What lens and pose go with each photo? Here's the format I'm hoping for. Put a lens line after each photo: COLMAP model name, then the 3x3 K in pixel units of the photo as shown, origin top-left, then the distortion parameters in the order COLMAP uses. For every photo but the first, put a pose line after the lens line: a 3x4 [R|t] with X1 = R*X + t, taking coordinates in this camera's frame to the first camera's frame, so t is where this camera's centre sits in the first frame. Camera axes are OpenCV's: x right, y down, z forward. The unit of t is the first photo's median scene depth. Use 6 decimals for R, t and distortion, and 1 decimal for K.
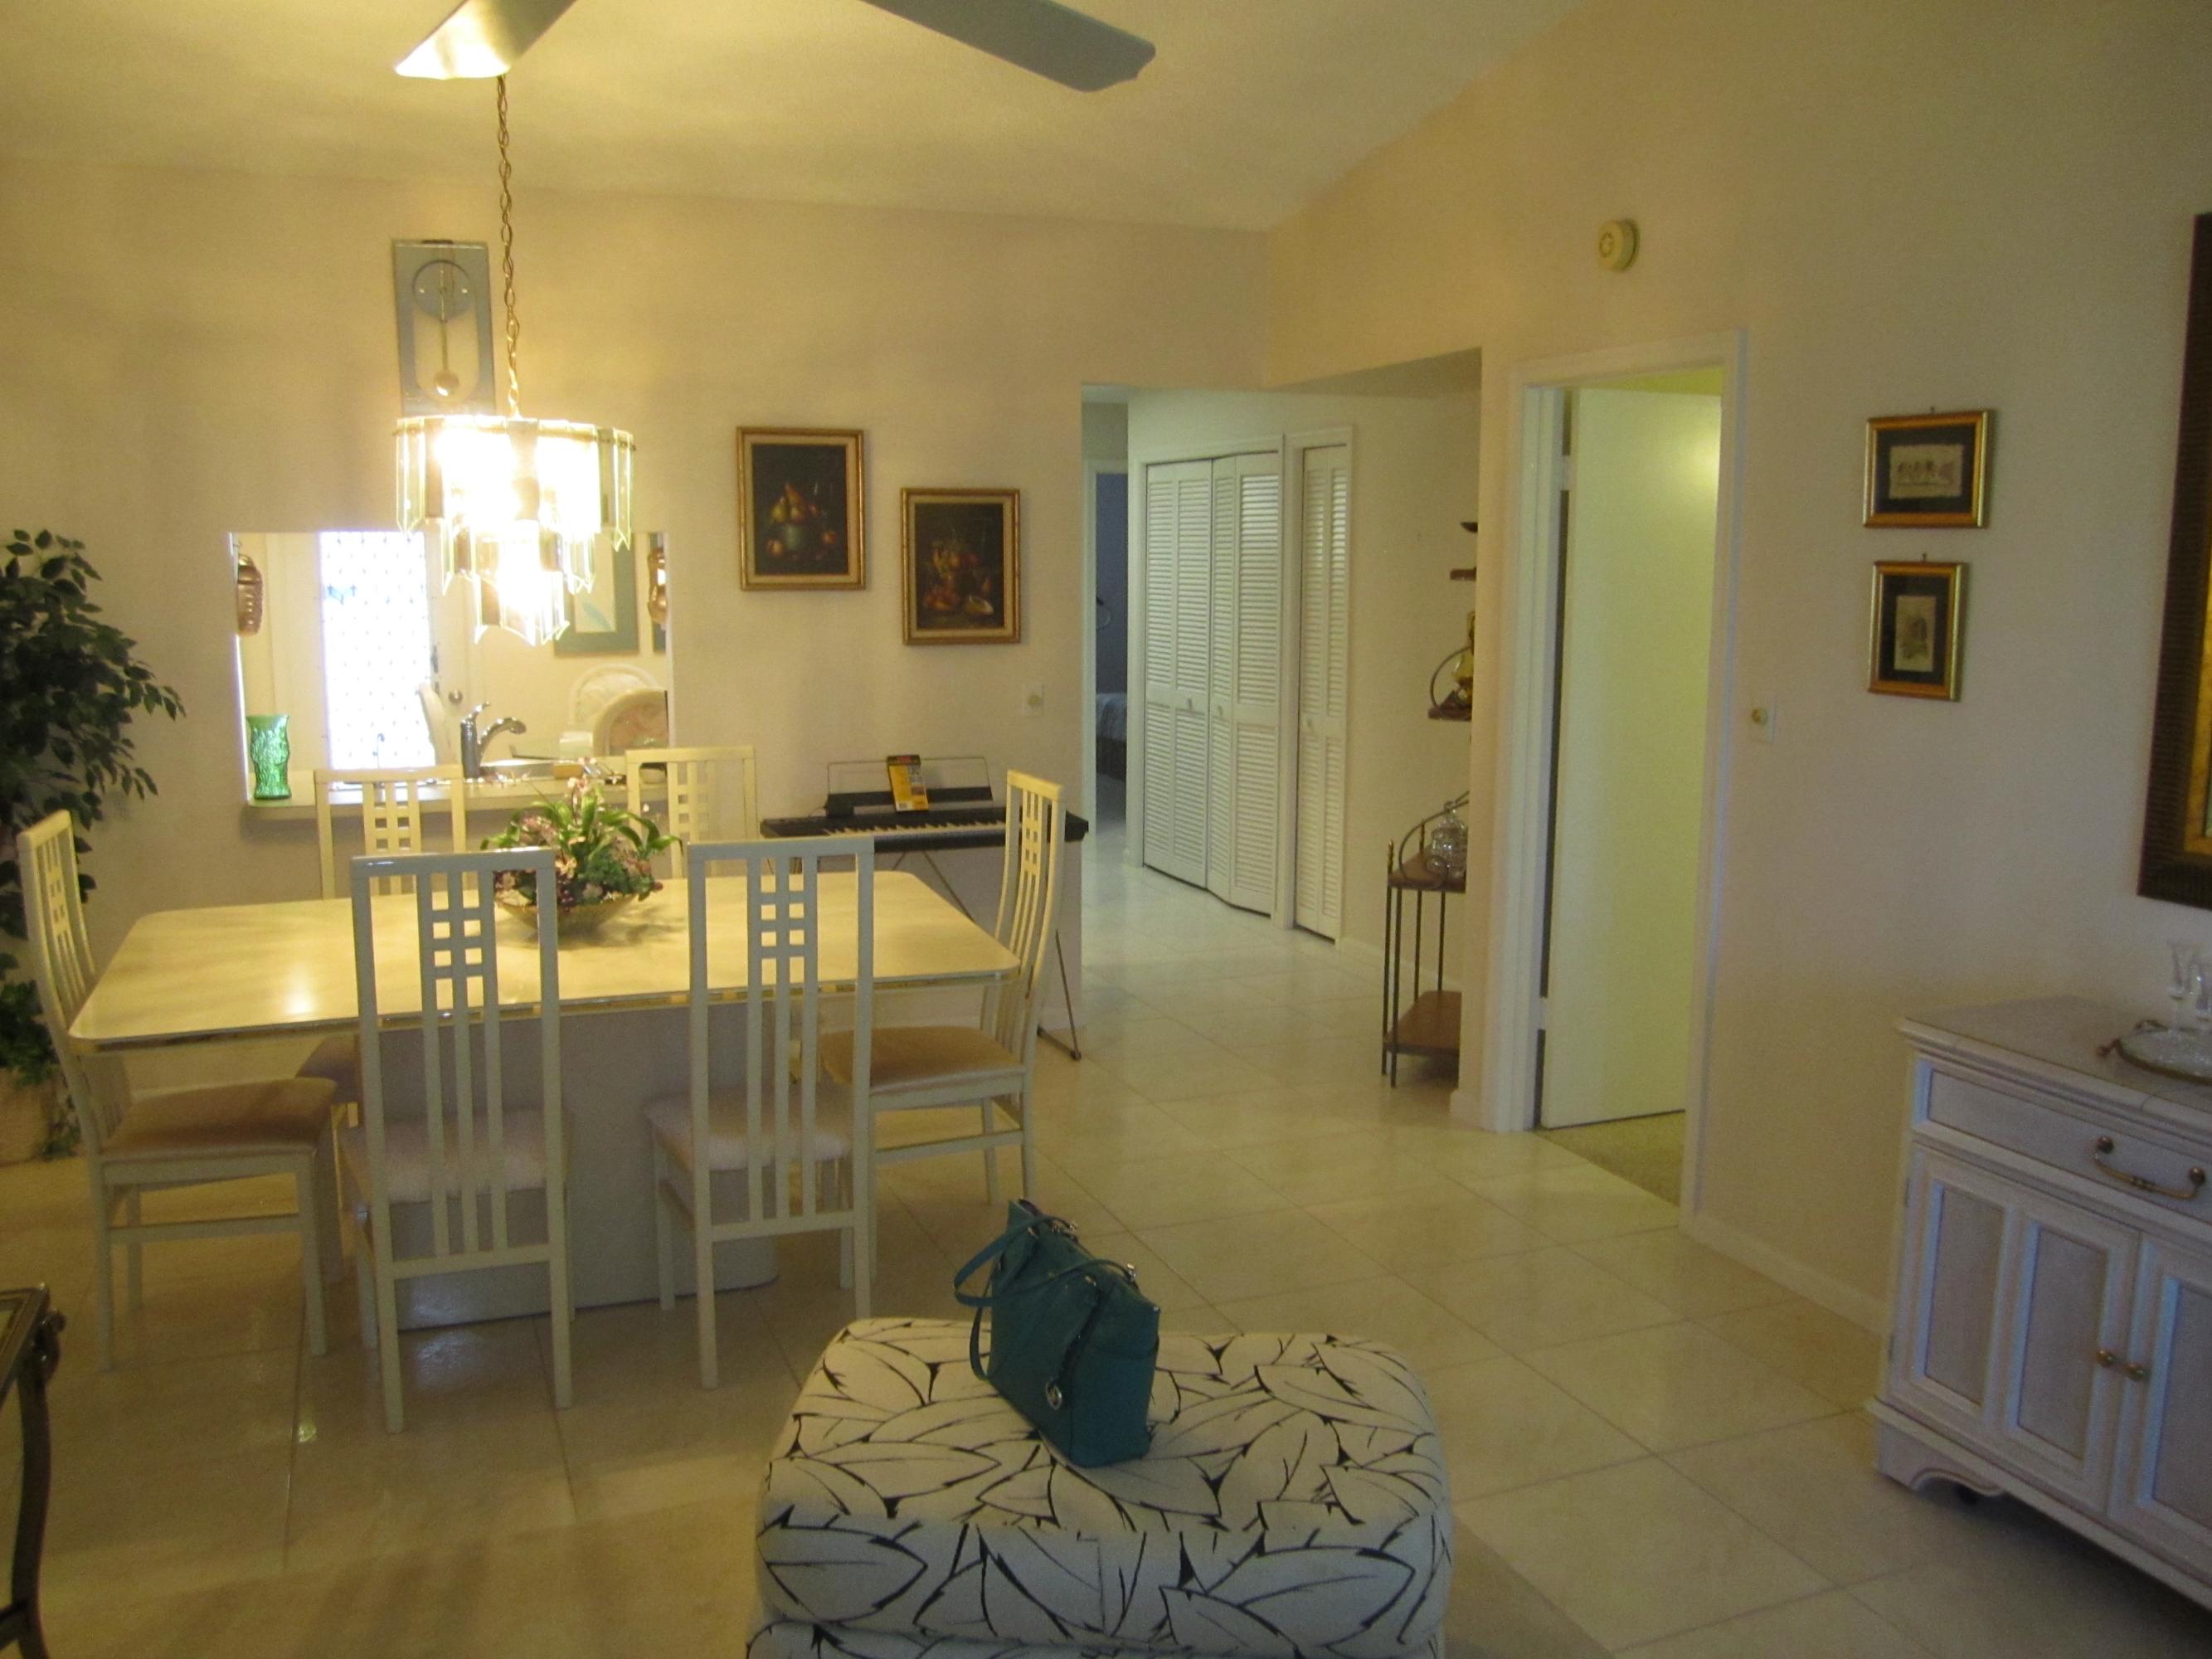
lens RADIAL K [[1820.2, 0, 1102.0], [0, 1820.2, 803.9], [0, 0, 1]] dist [-0.056154, 0.009514]
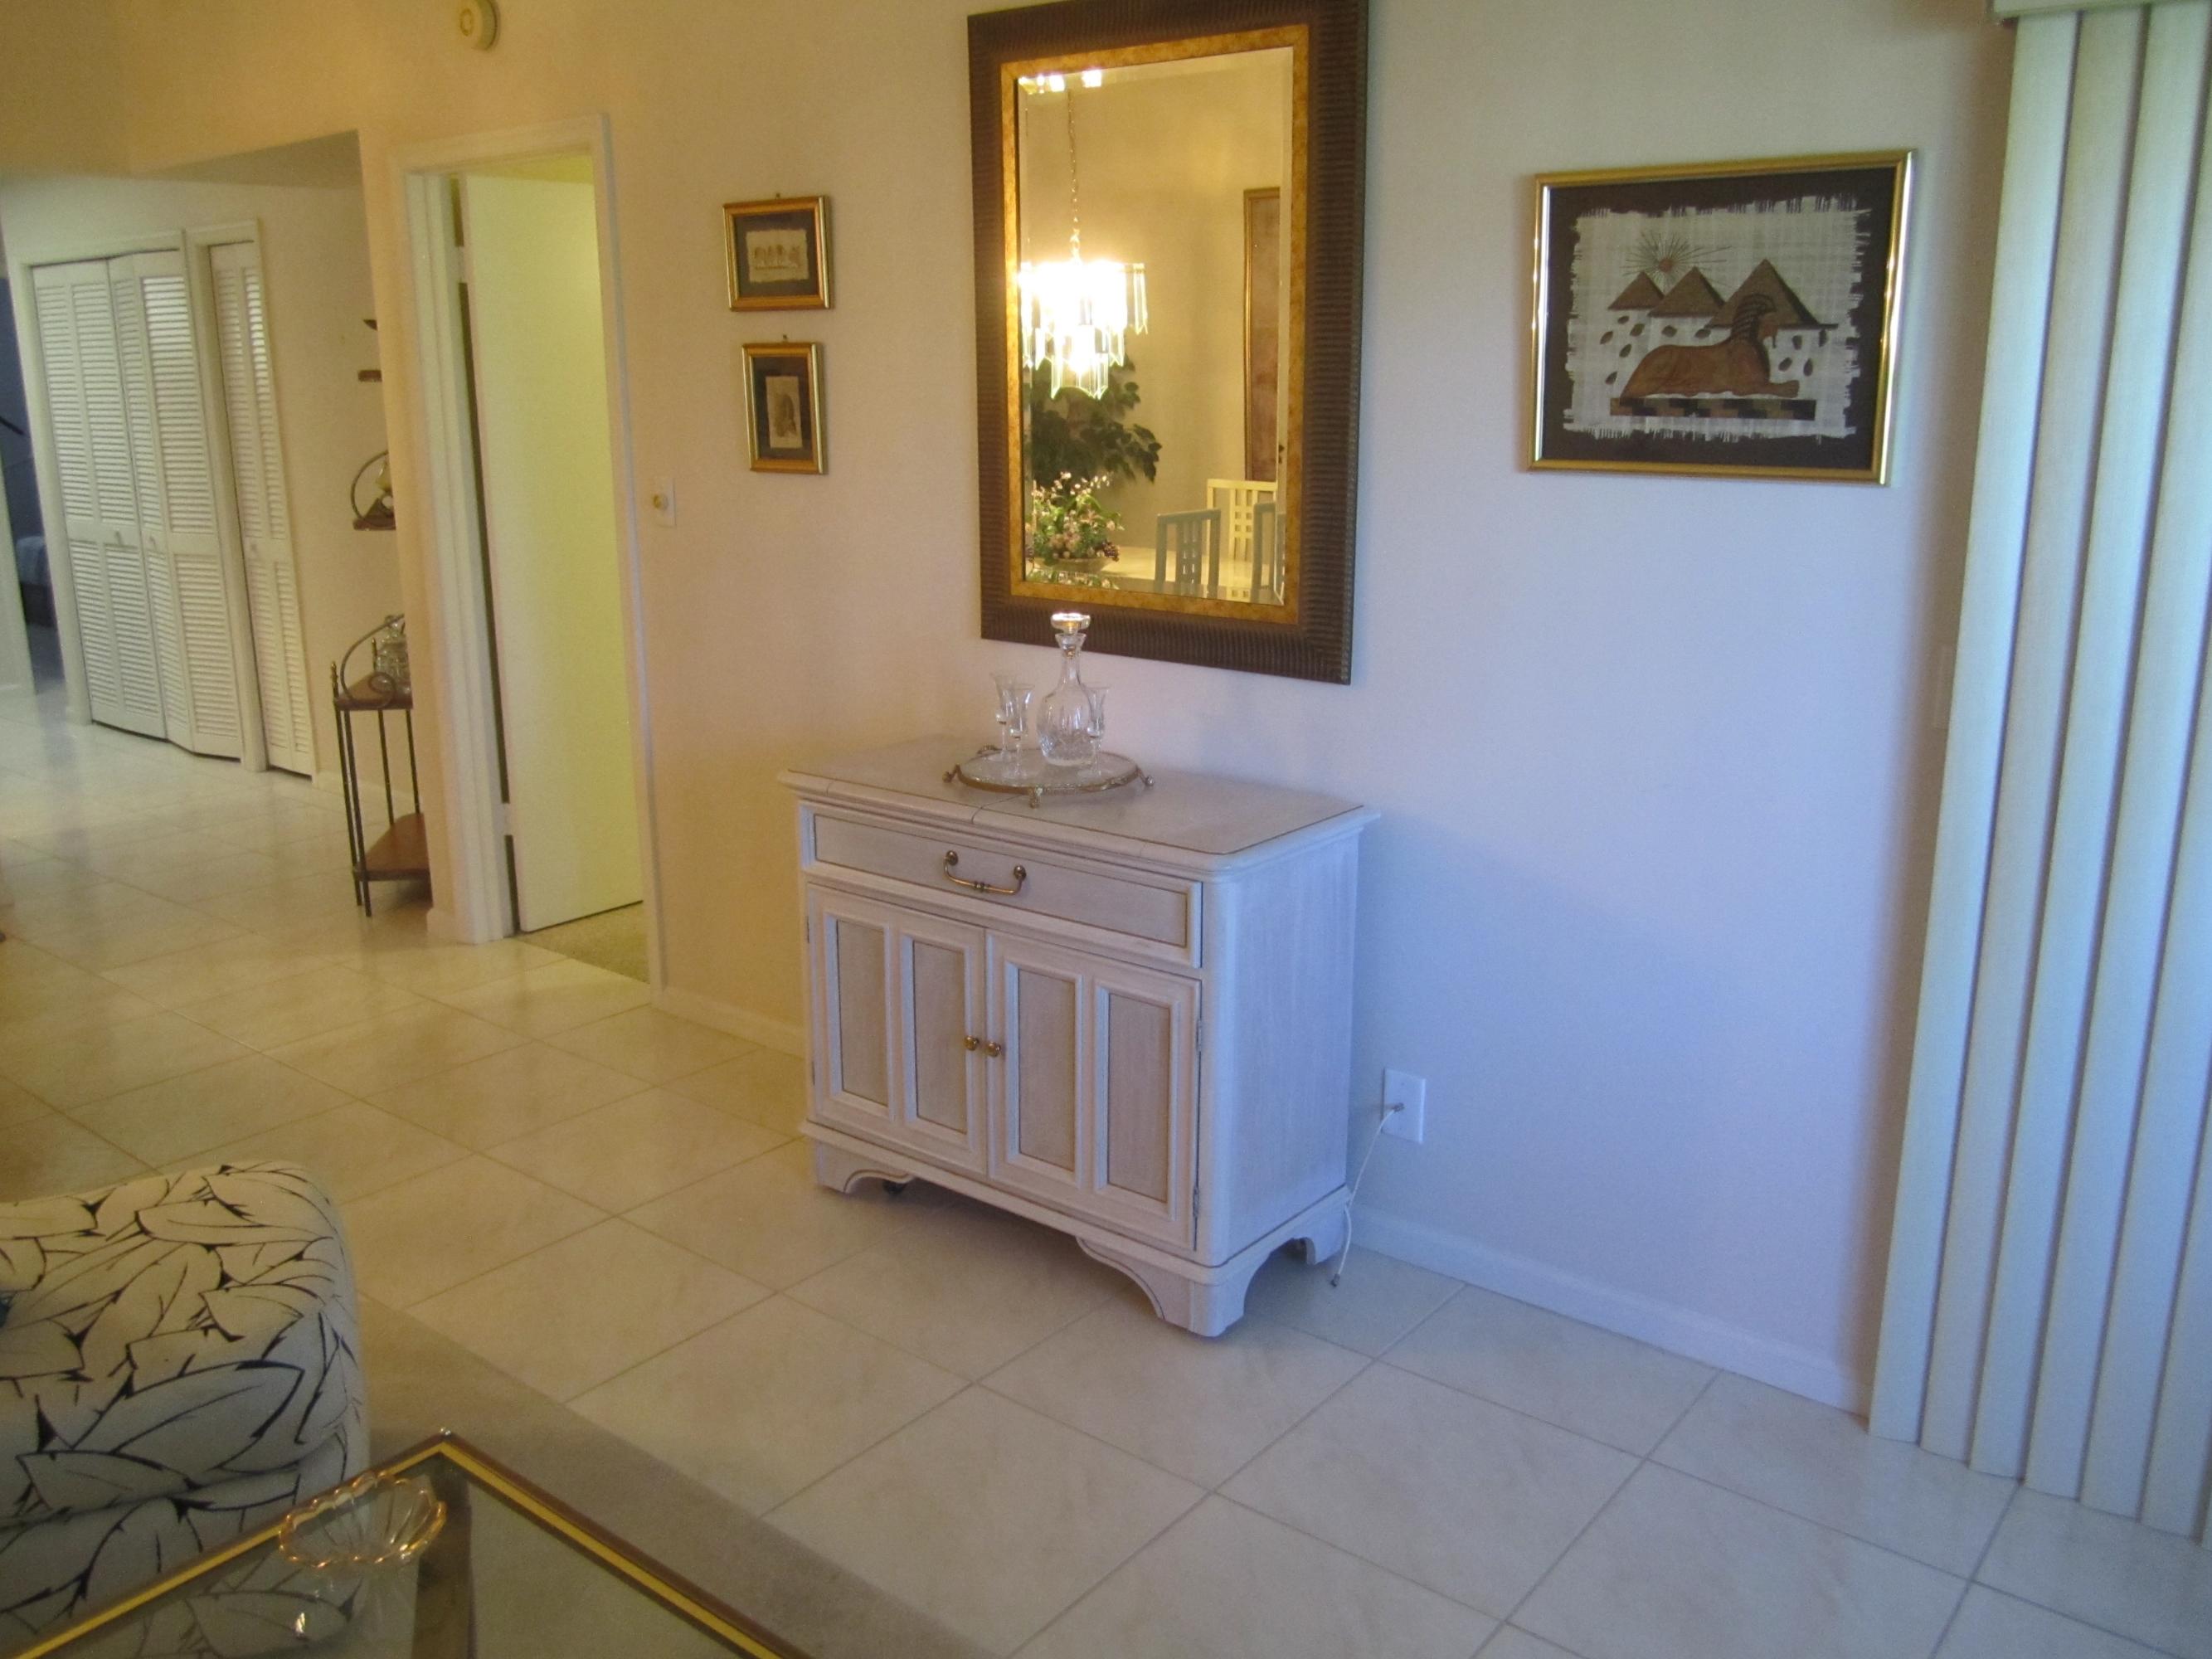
lens RADIAL K [[1820.2, 0, 1102.0], [0, 1820.2, 803.9], [0, 0, 1]] dist [-0.056154, 0.009514]
pose [[0.868393, -0.129223, 0.478743, 0.067579], [0.080801, 0.989419, 0.120501, 0.017935], [-0.489249, -0.065959, 0.869646, -0.030310]]
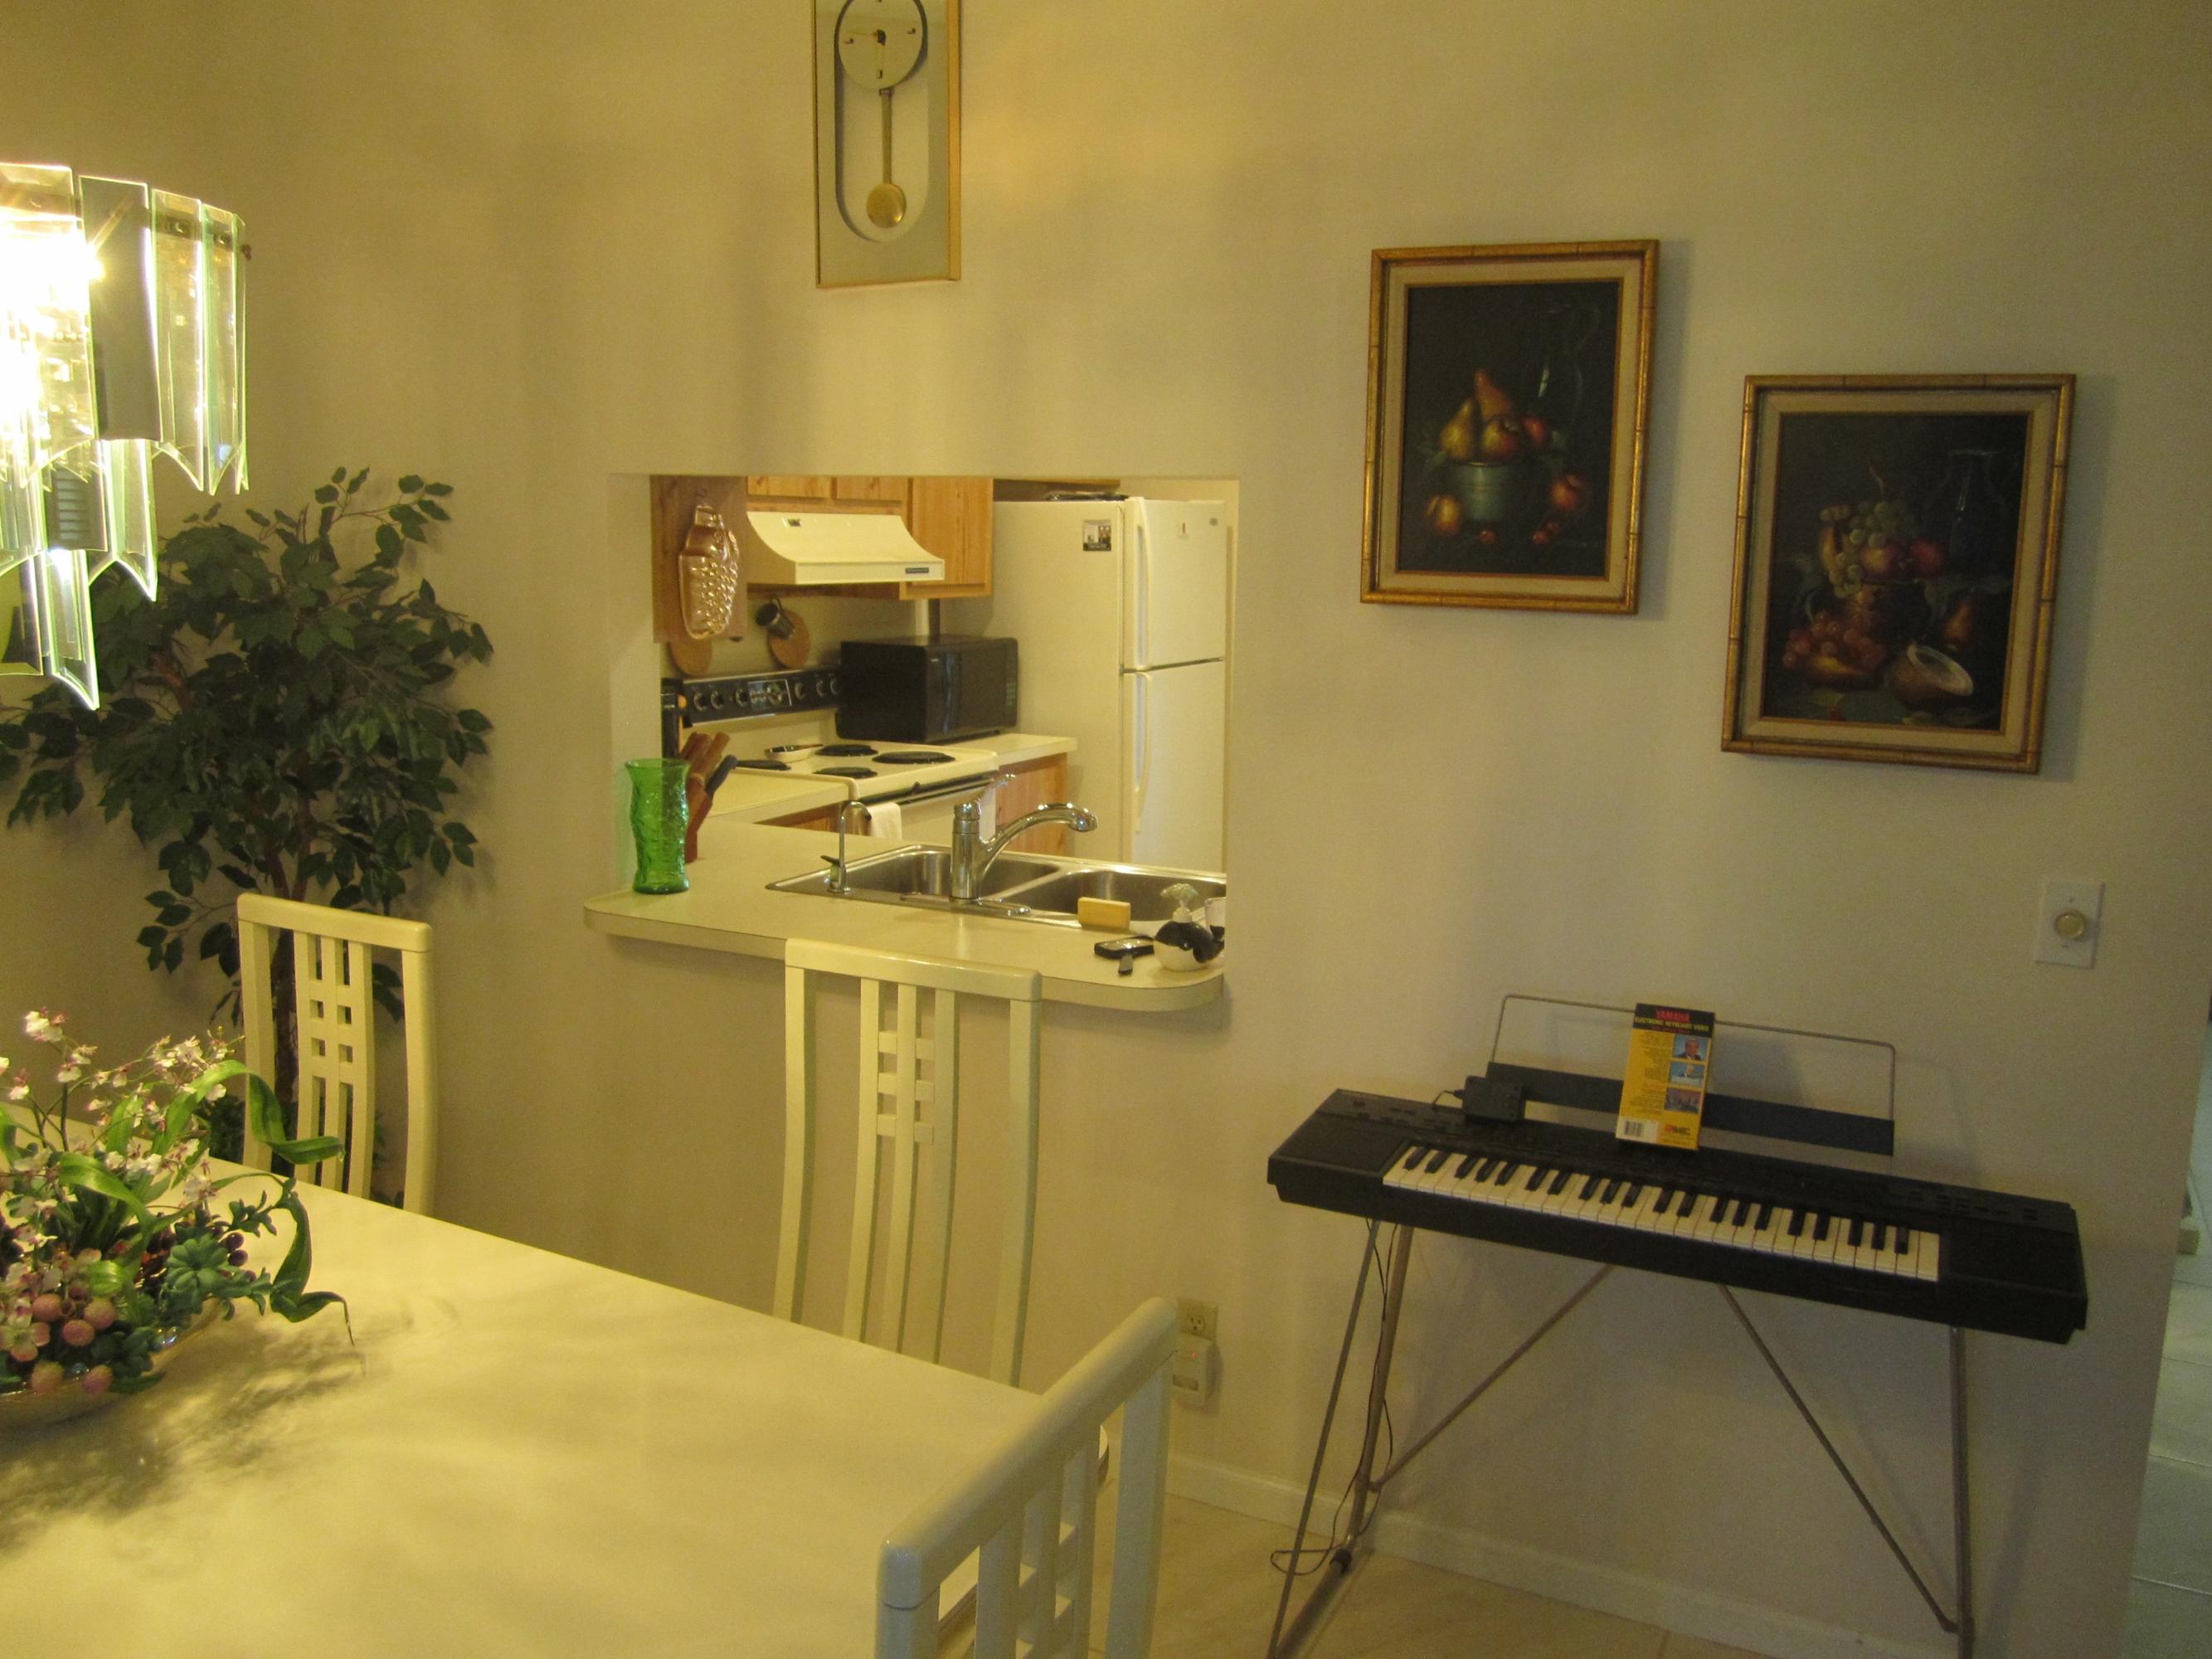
lens RADIAL K [[1835.9, 0, 1102.0], [0, 1835.9, 834.2], [0, 0, 1]] dist [-0.070746, 0.042952]
pose [[0.671179, 0.138613, -0.728220, 0.154363], [-0.121676, 0.989639, 0.076228, -0.120851], [0.731241, 0.037444, 0.681091, 0.881322]]
